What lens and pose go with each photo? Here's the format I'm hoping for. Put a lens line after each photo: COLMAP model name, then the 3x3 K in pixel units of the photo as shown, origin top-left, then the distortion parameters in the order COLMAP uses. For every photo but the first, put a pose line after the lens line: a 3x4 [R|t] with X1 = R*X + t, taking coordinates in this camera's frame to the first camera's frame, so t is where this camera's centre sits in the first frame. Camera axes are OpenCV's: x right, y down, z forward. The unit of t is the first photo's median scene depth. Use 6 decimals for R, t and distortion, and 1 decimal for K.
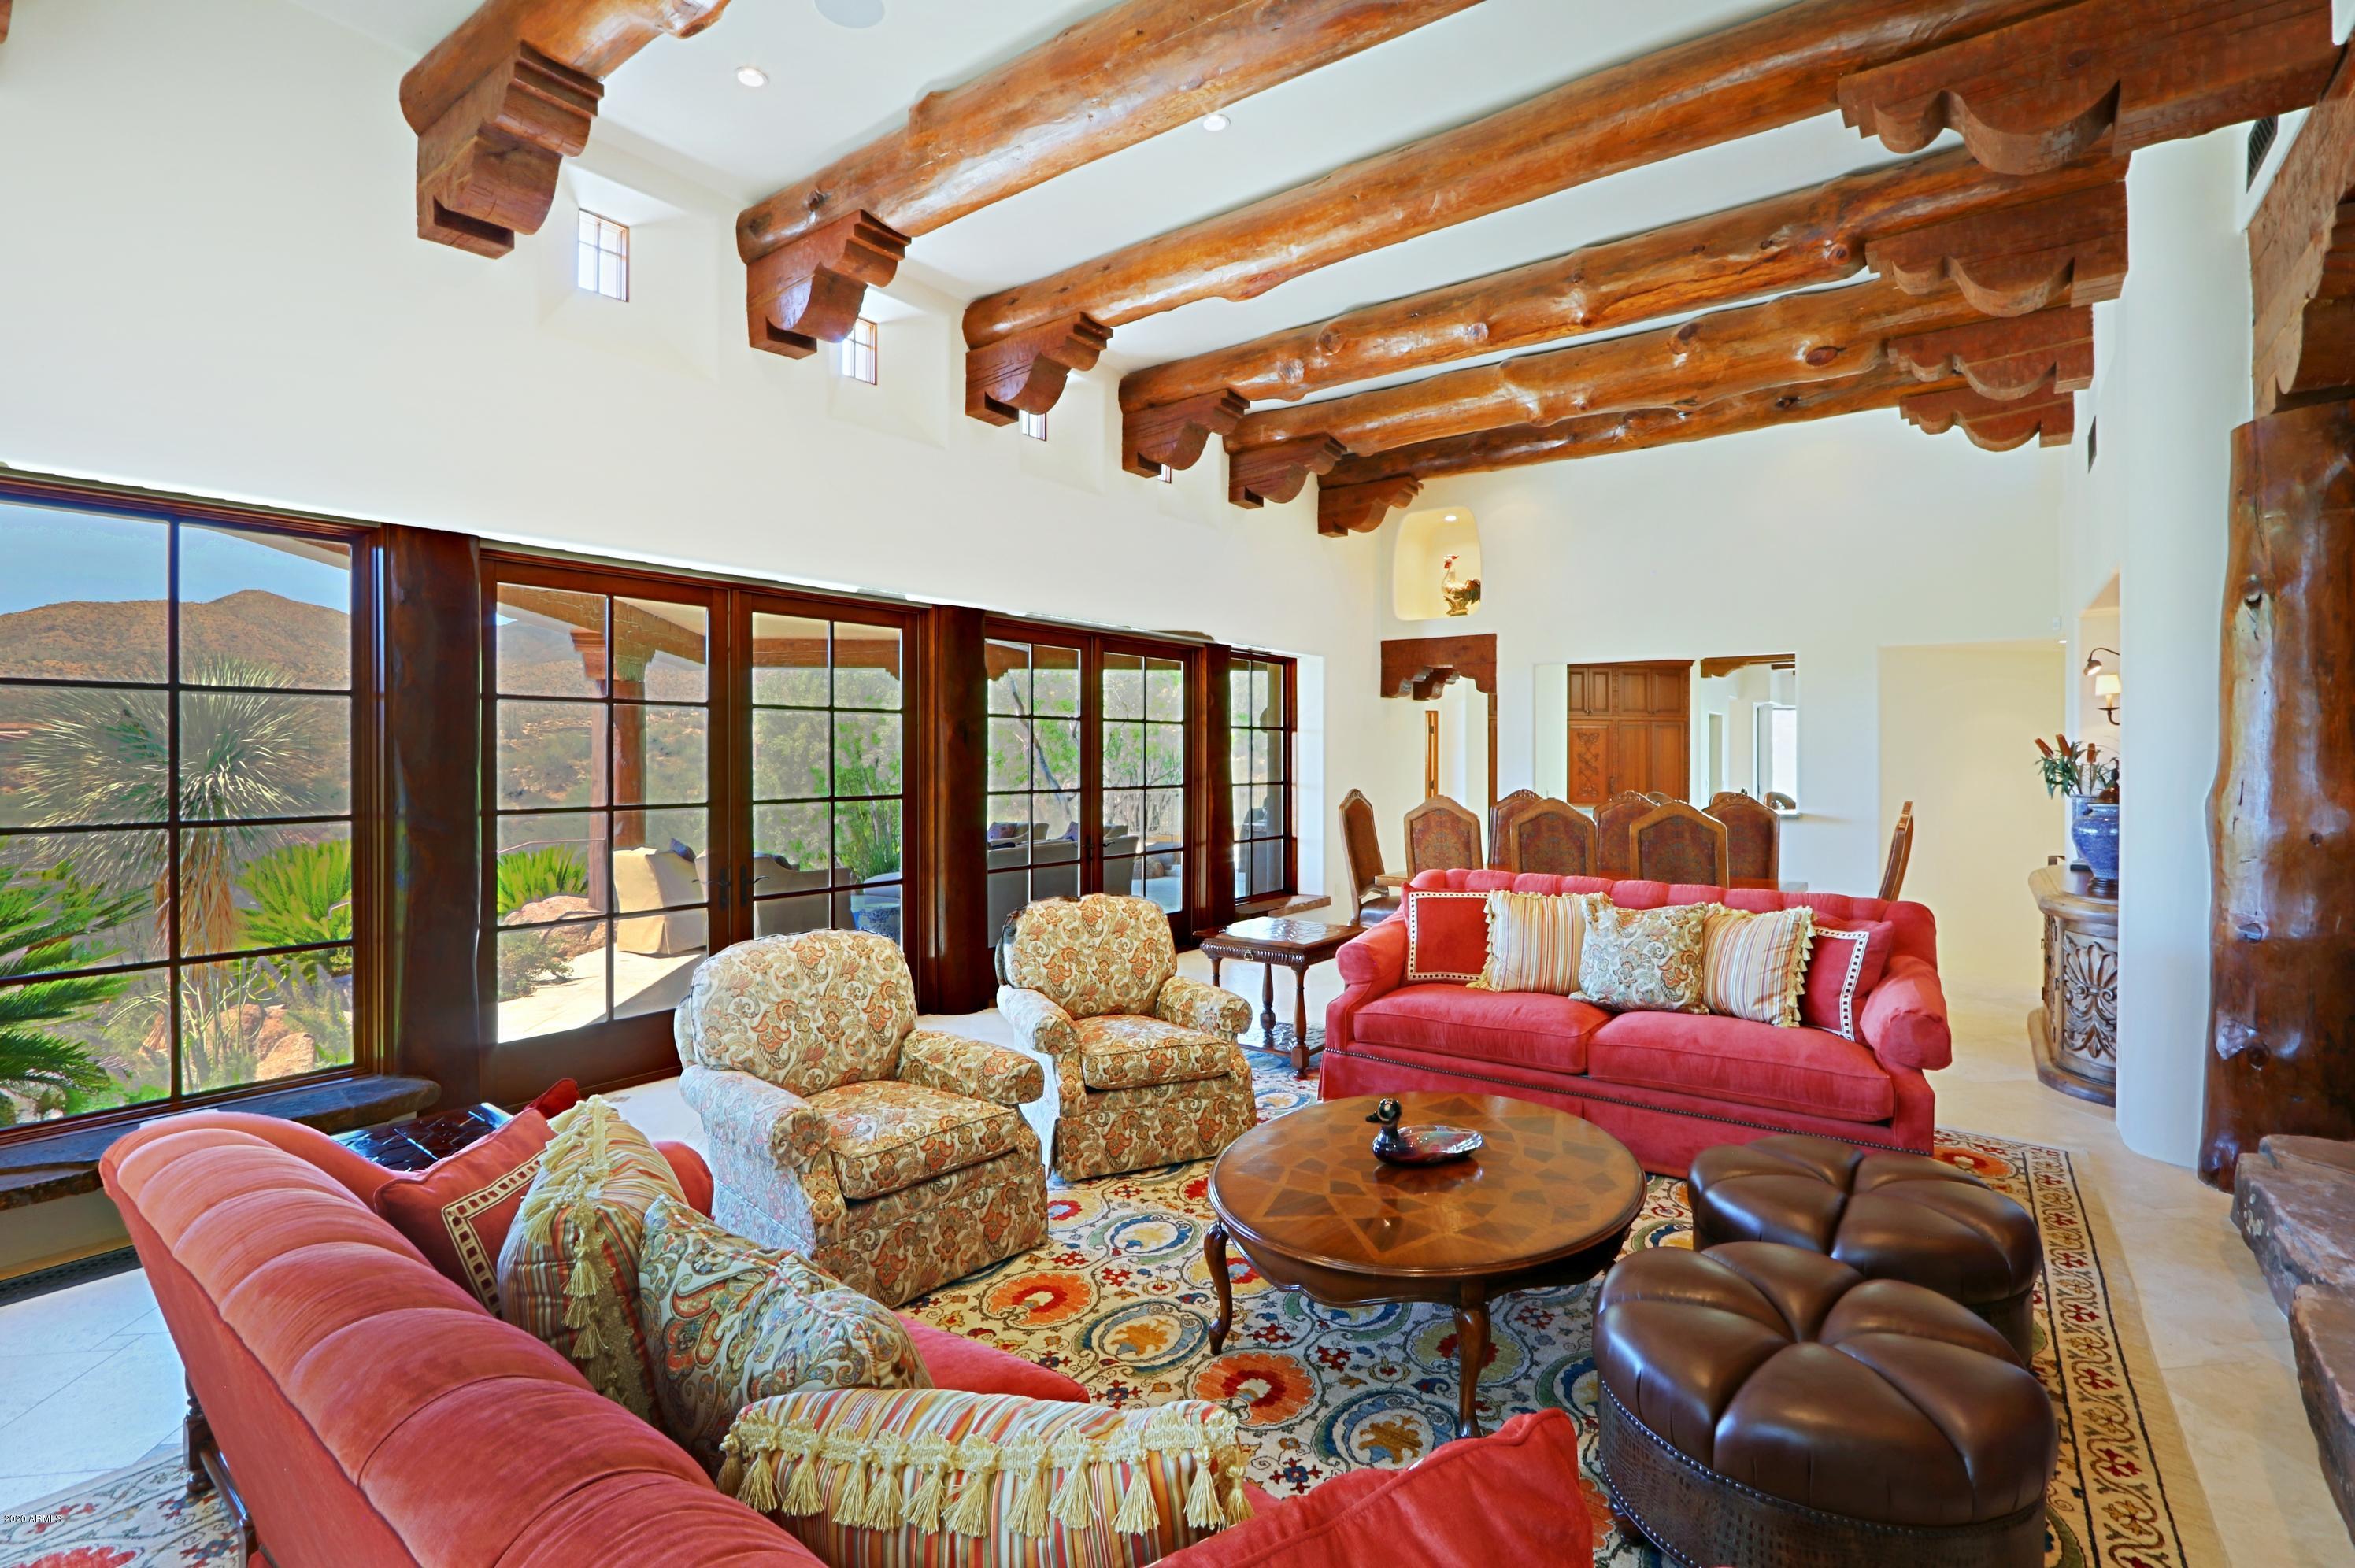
lens RADIAL K [[1086.1, 0, 1179.0], [0, 1086.1, 771.1], [0, 0, 1]] dist [-0.011573, 0.001607]
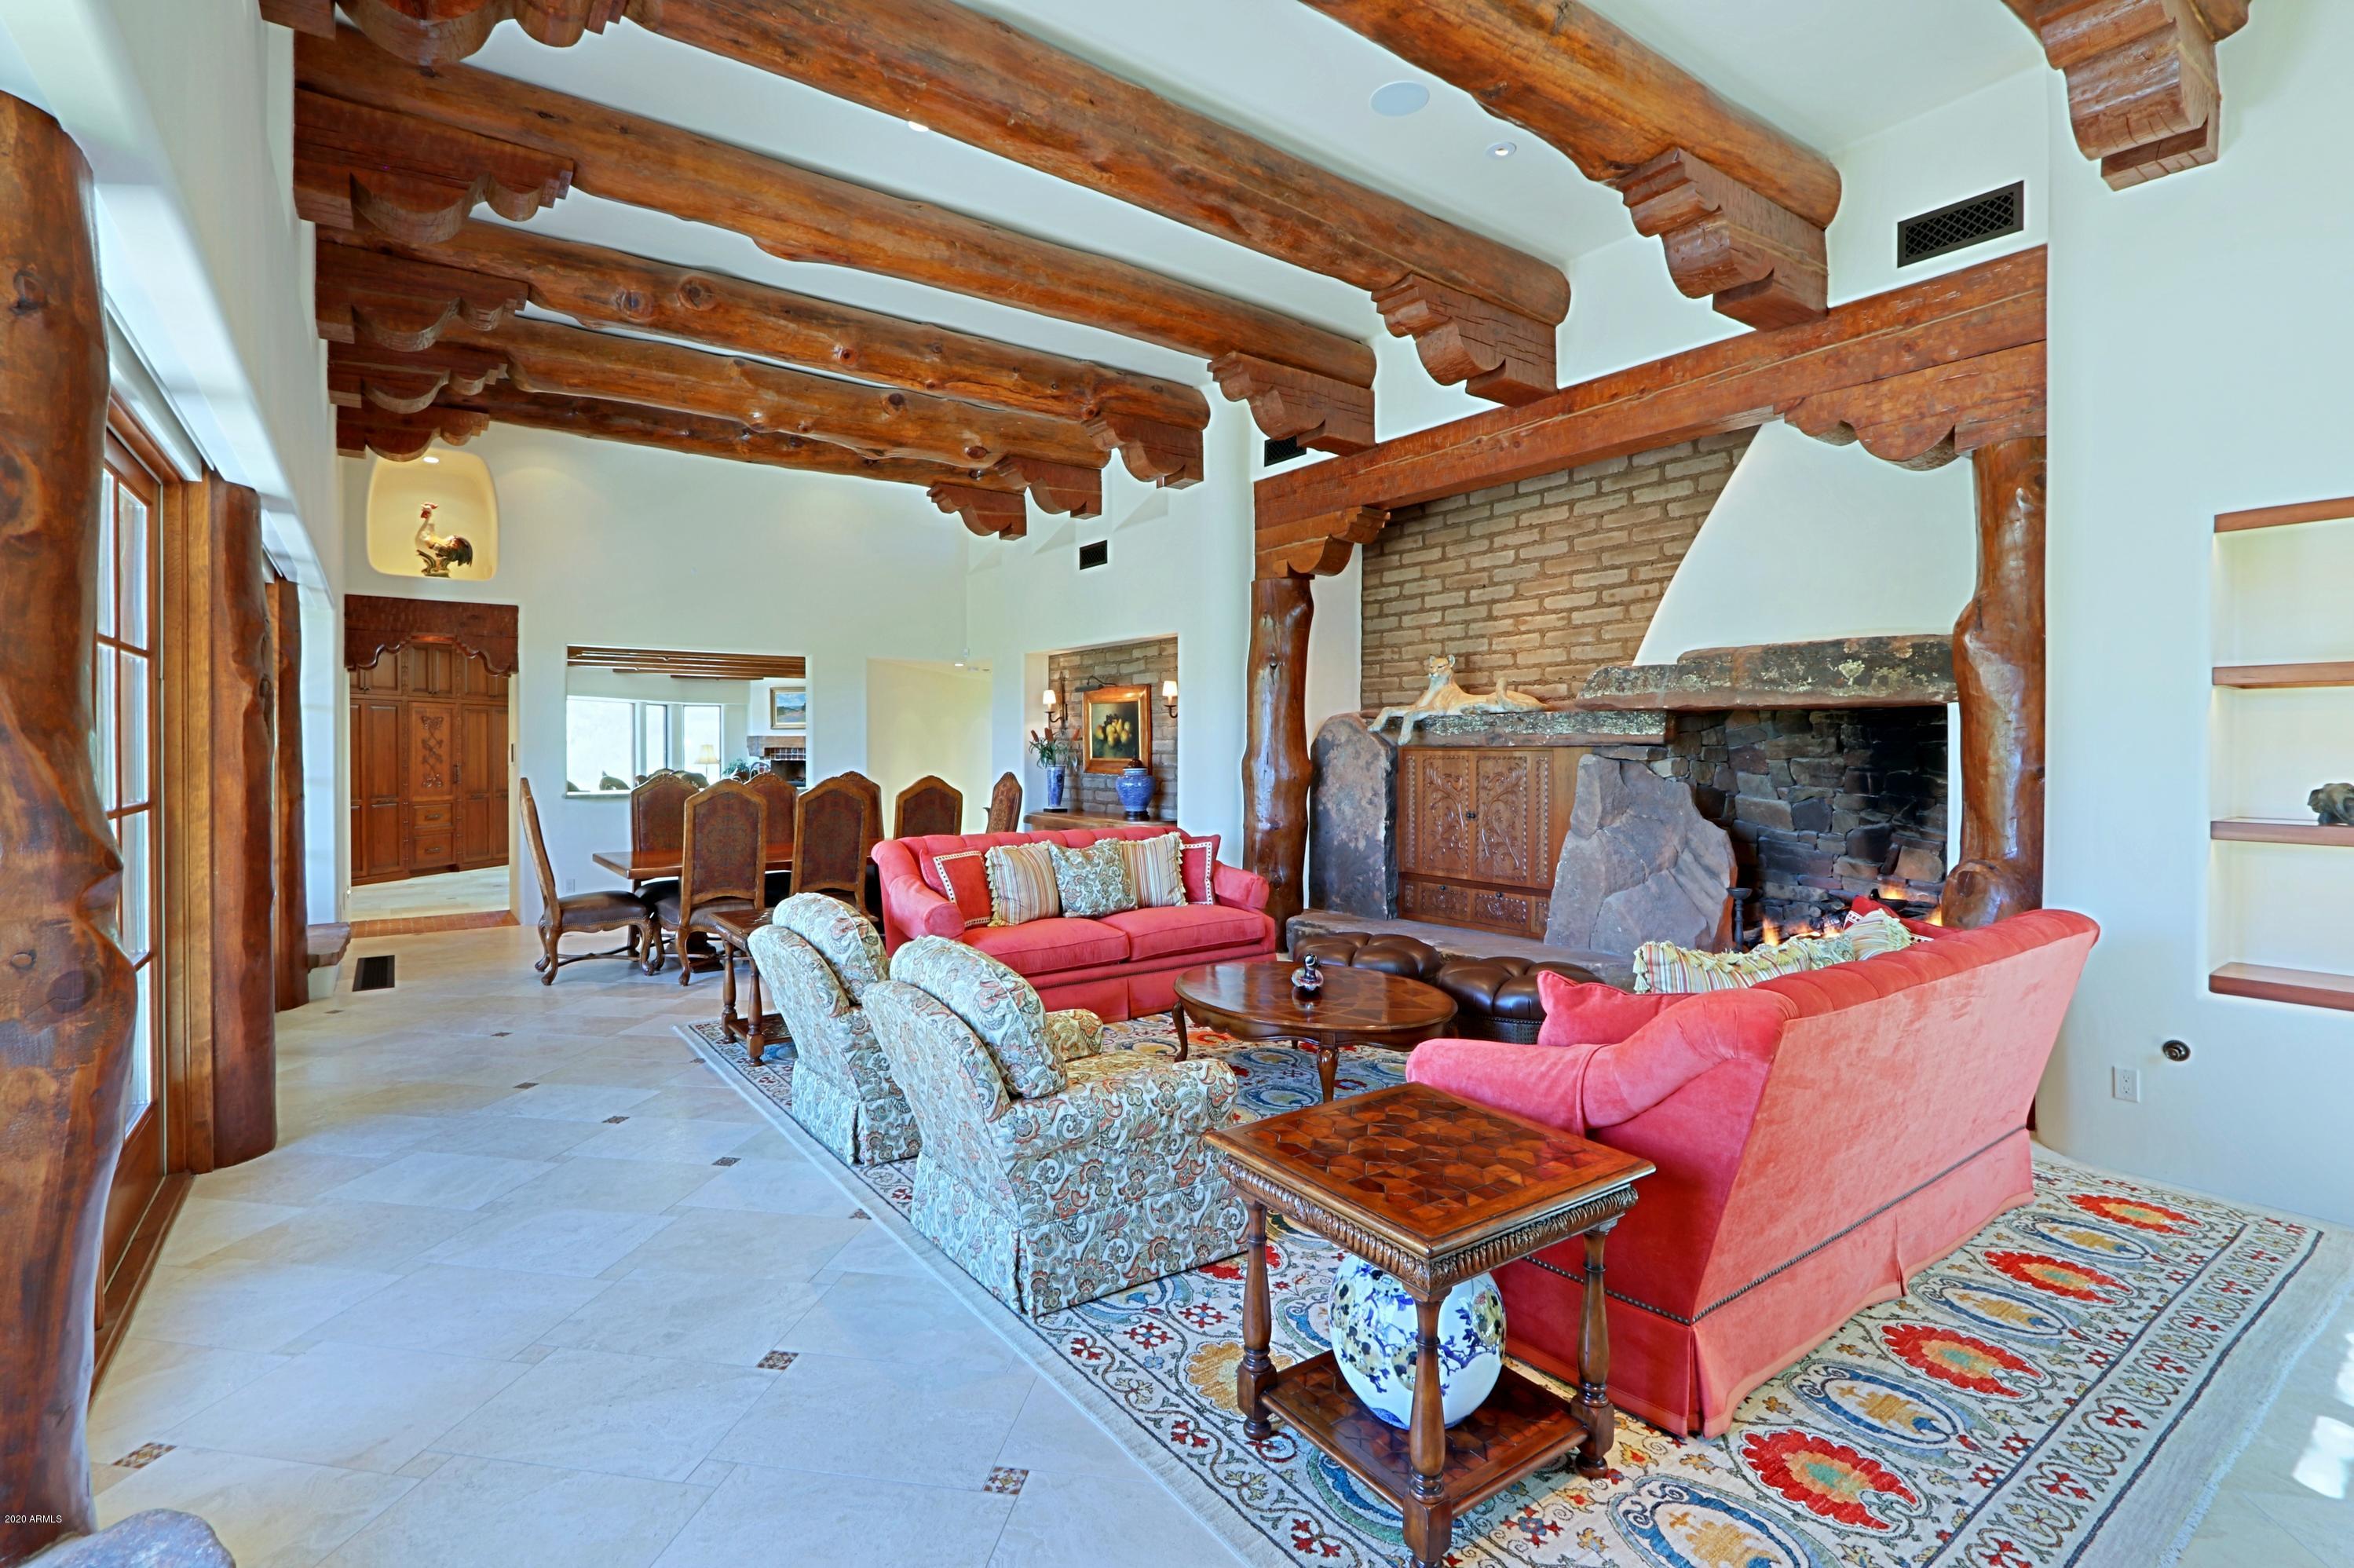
lens RADIAL K [[1085.8, 0, 1172.1], [0, 1085.8, 762.6], [0, 0, 1]] dist [-0.011573, 0.001607]
pose [[0.311406, -0.011651, 0.950206, -0.406696], [0.011745, 0.999896, 0.008411, 0.003517], [-0.950204, 0.008541, 0.311510, 0.205599]]
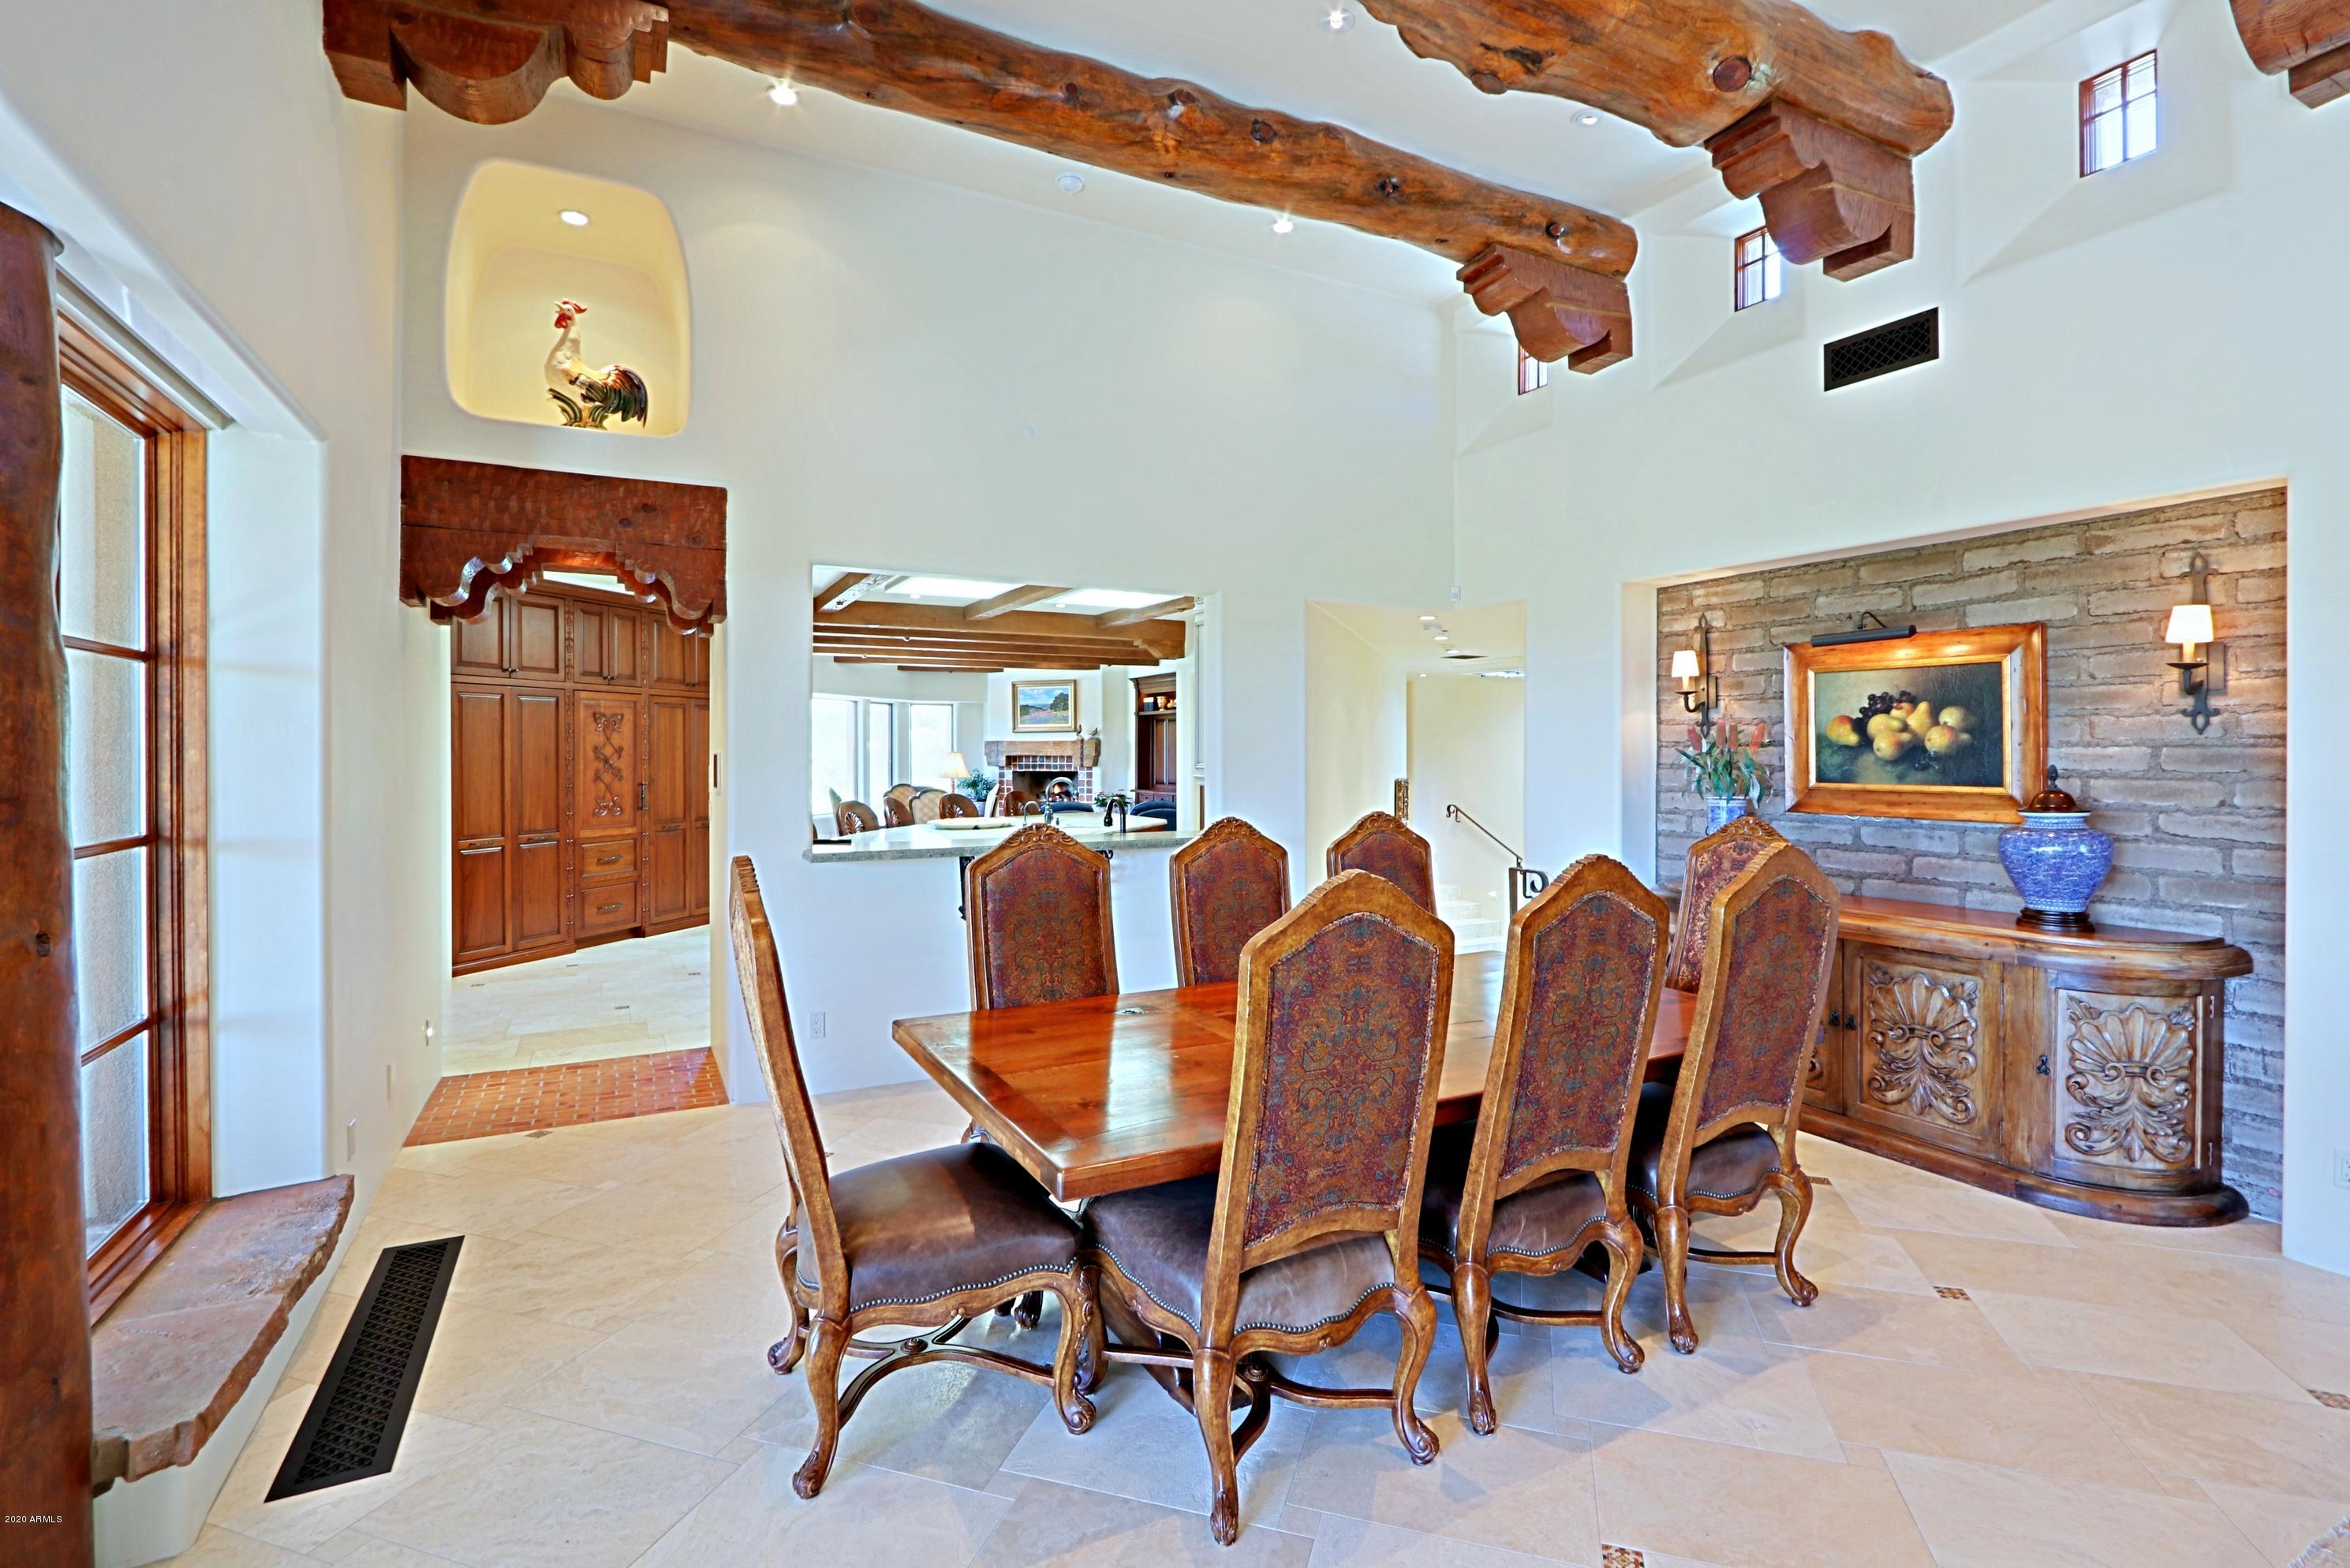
lens RADIAL K [[1083.9, 0, 1182.3], [0, 1083.9, 765.4], [0, 0, 1]] dist [-0.011573, 0.001607]
pose [[0.443205, -0.008714, 0.896378, -0.042381], [0.010890, 0.999931, 0.004337, -0.006459], [-0.896354, 0.007840, 0.443269, 0.630720]]
